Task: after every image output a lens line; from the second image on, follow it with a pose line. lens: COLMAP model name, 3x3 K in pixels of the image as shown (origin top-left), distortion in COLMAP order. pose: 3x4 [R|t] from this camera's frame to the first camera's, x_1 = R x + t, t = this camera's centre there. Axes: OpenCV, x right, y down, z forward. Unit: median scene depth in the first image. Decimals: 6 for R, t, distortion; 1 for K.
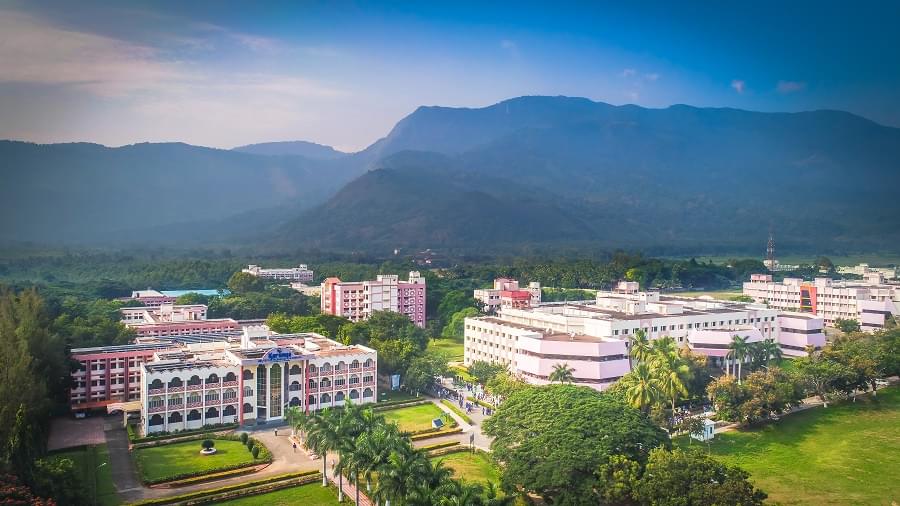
lens RADIAL K [[601.3, 0, 450.0], [0, 601.3, 253.0], [0, 0, 1]] dist [0.001812, -0.006490]
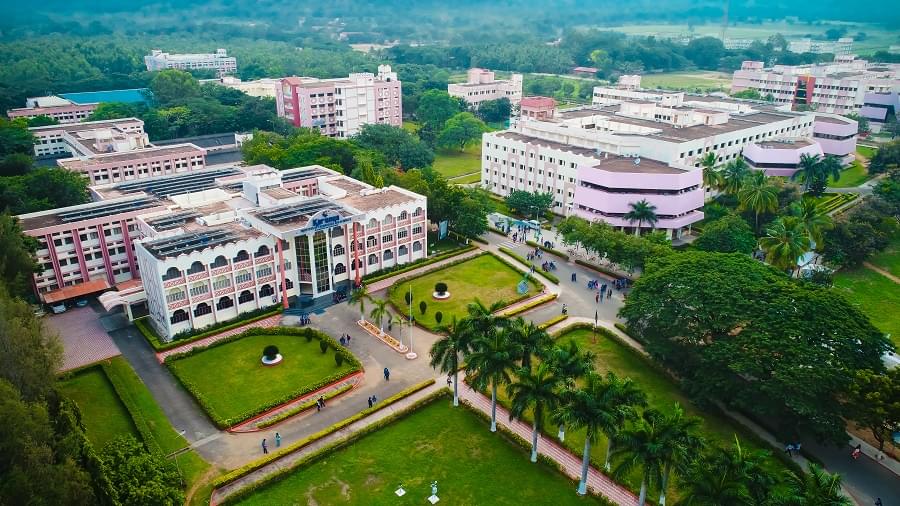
lens RADIAL K [[601.3, 0, 450.0], [0, 601.3, 253.0], [0, 0, 1]] dist [0.001812, -0.006490]
pose [[0.986866, -0.062974, 0.148759, -0.200206], [0.004487, 0.931215, 0.364443, -0.056558], [-0.161477, -0.358989, 0.919267, 0.211085]]
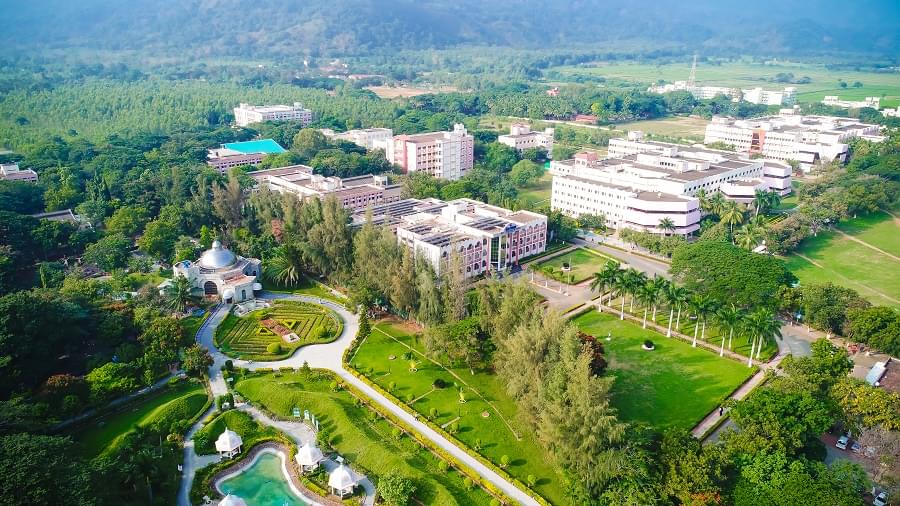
lens RADIAL K [[601.3, 0, 450.0], [0, 601.3, 253.0], [0, 0, 1]] dist [0.001812, -0.006490]
pose [[0.977668, -0.067000, 0.199188, -0.589707], [-0.000923, 0.946438, 0.322883, -0.197213], [-0.210153, -0.315857, 0.925241, -0.268163]]
